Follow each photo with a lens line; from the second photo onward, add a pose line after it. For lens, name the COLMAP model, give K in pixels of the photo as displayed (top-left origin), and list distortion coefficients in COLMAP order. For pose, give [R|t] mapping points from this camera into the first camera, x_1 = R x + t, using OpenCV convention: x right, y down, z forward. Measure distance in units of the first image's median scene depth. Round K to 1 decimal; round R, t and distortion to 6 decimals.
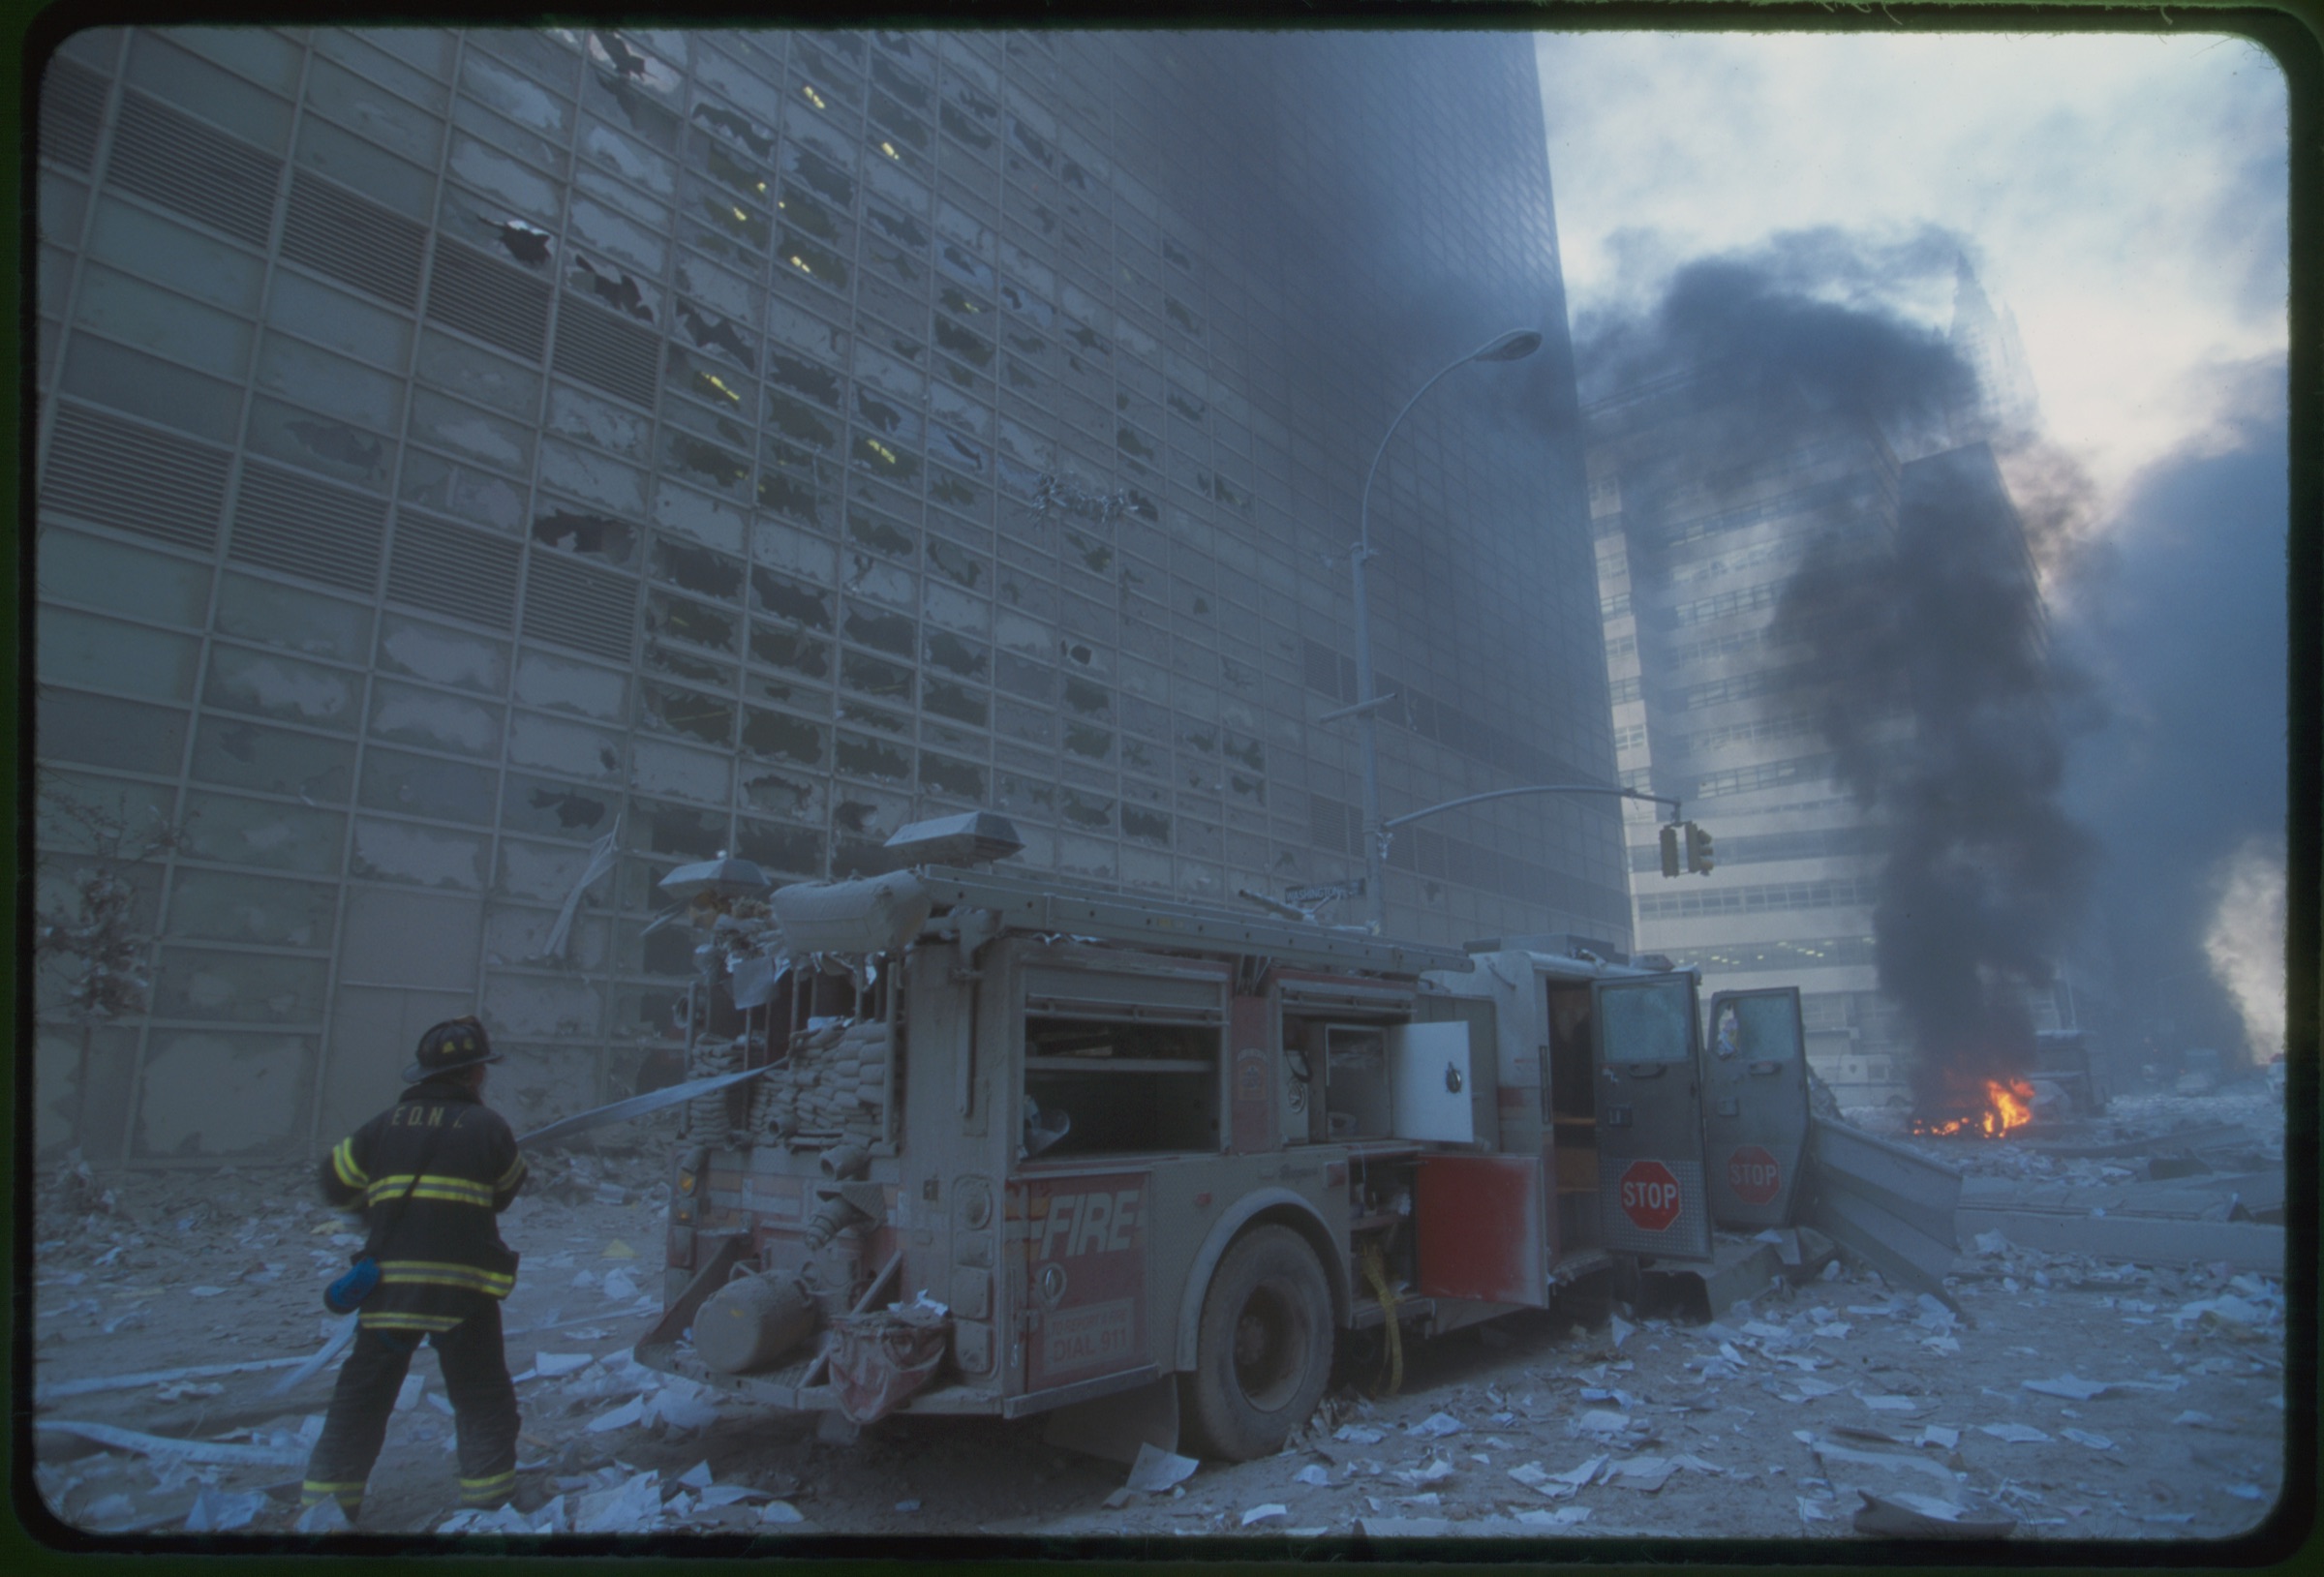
lens RADIAL K [[1363.3, 0, 1162.0], [0, 1363.3, 788.5], [0, 0, 1]] dist [-0.101323, 0.065843]
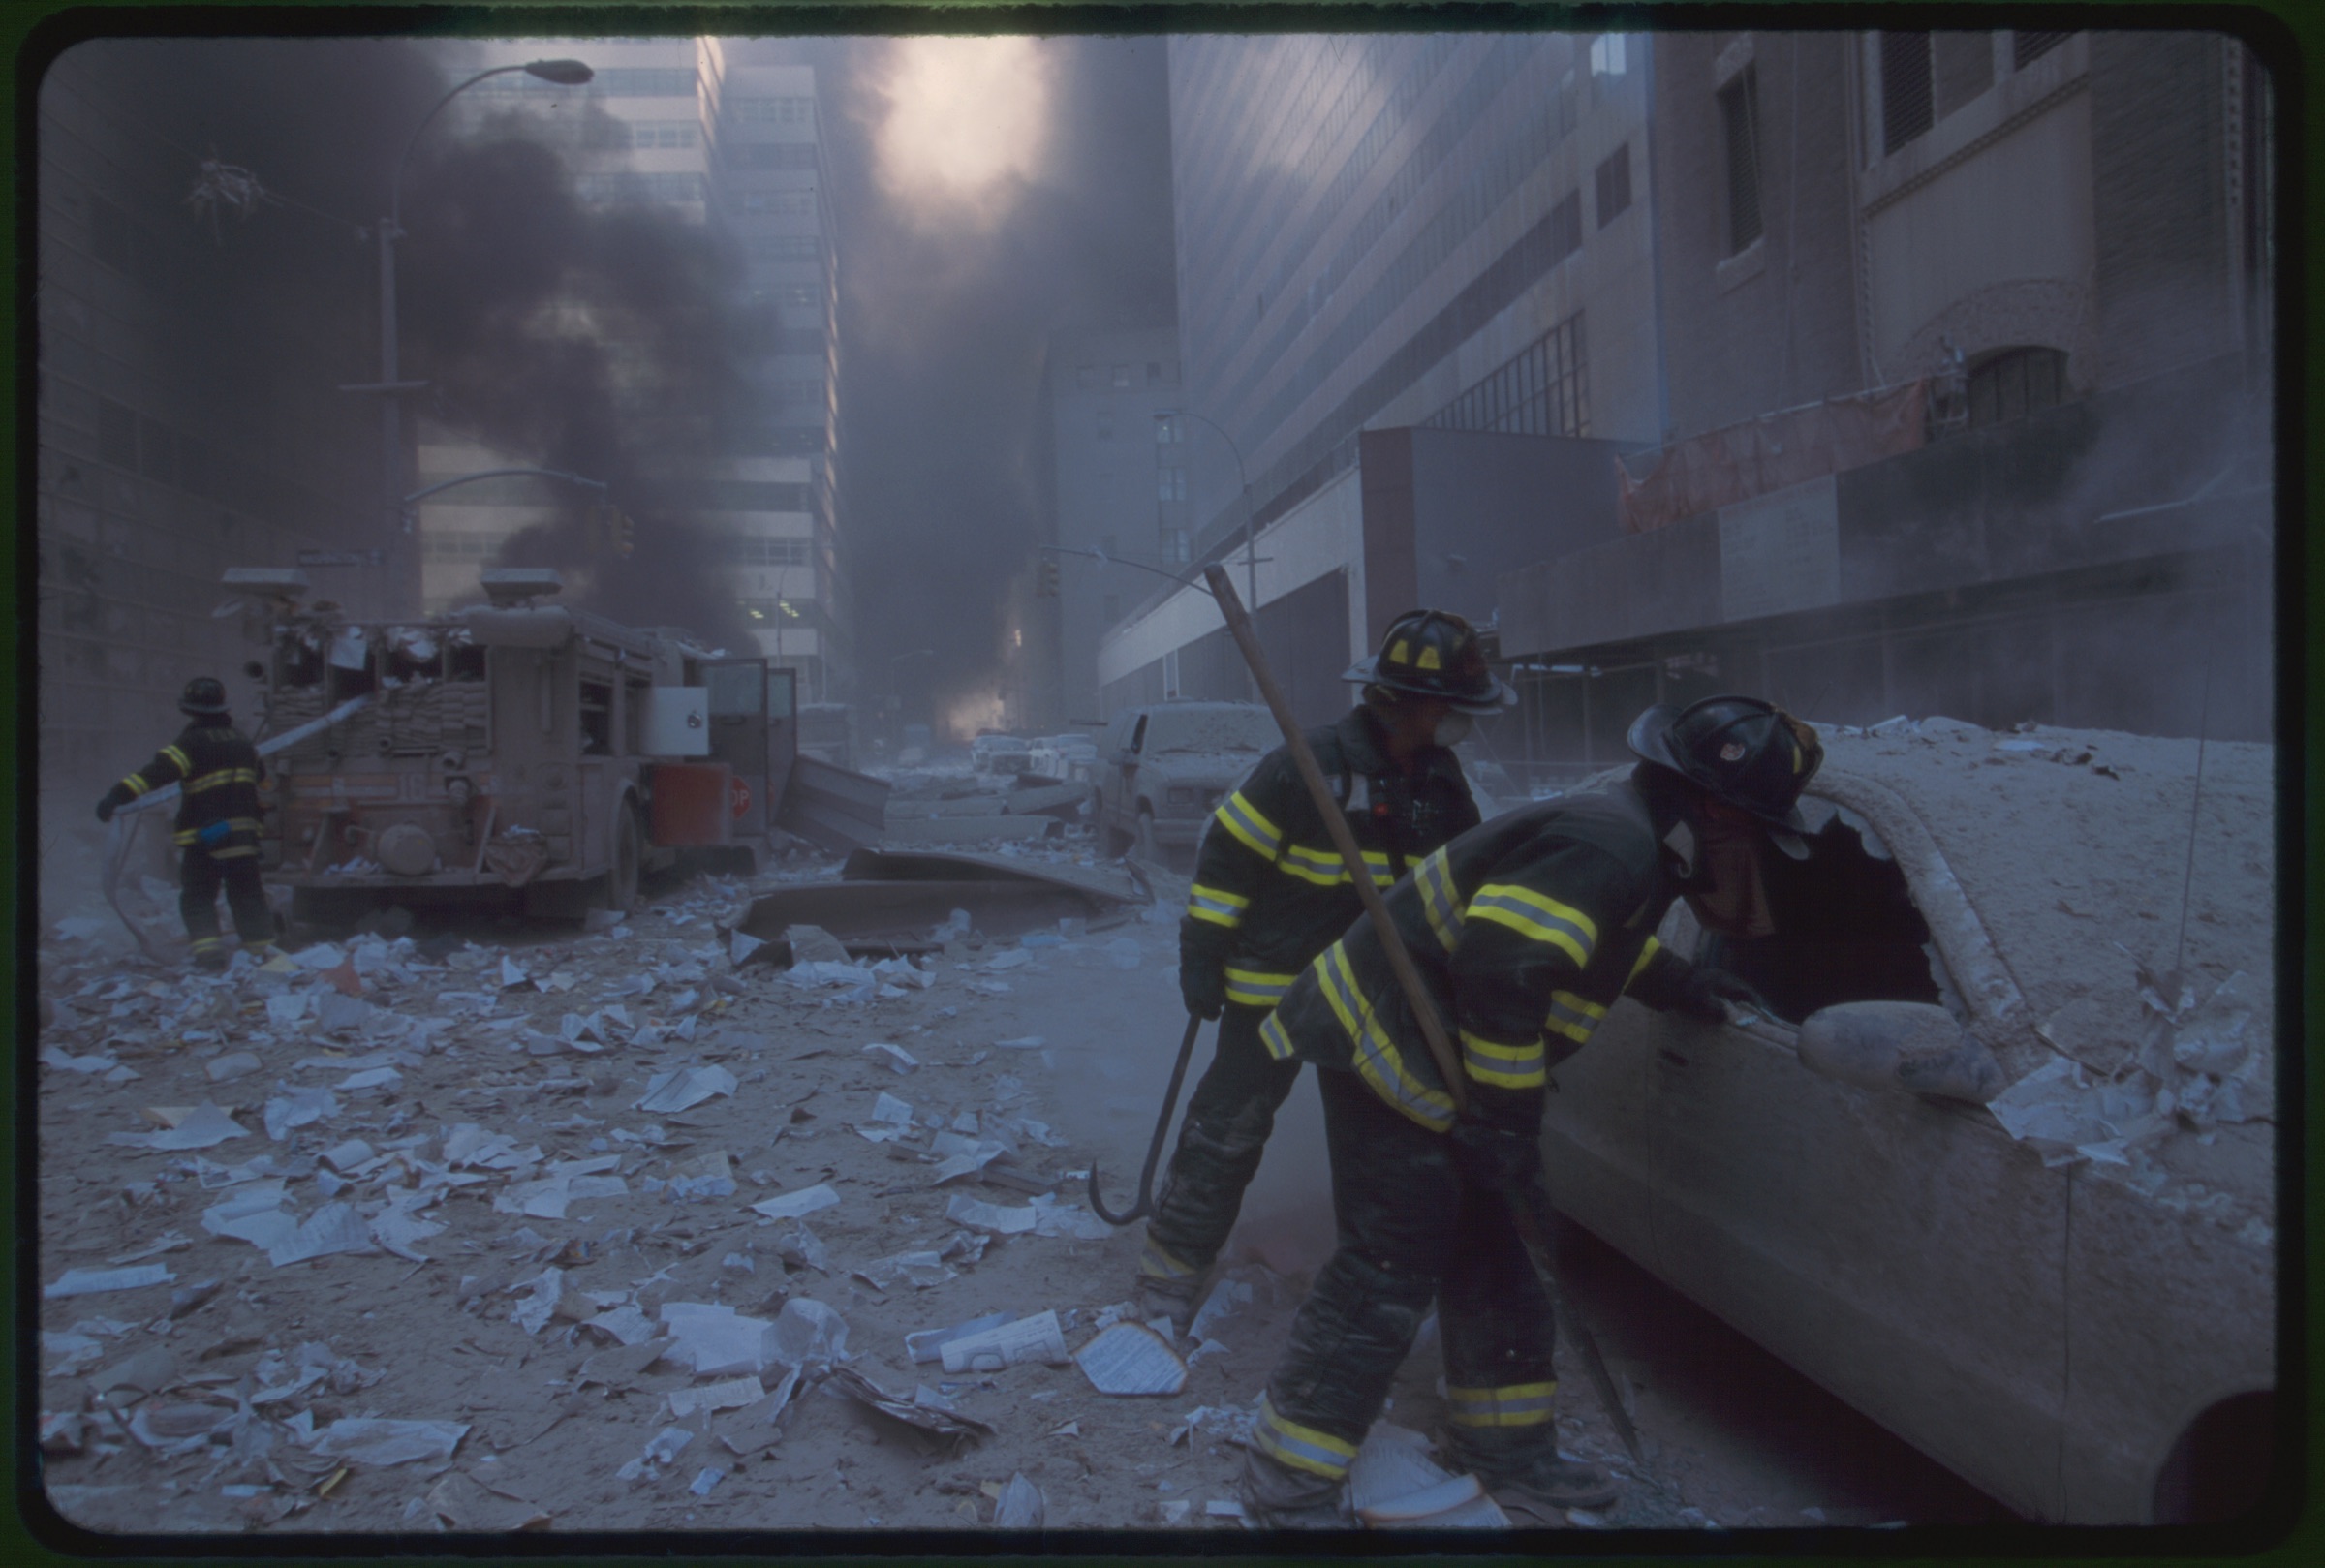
lens RADIAL K [[1363.9, 0, 1162.5], [0, 1363.9, 784.0], [0, 0, 1]] dist [-0.101323, 0.065843]
pose [[0.685228, -0.025892, 0.727868, -0.803733], [-0.151758, 0.972357, 0.177457, -0.132065], [-0.712342, -0.232058, 0.662357, -0.759524]]
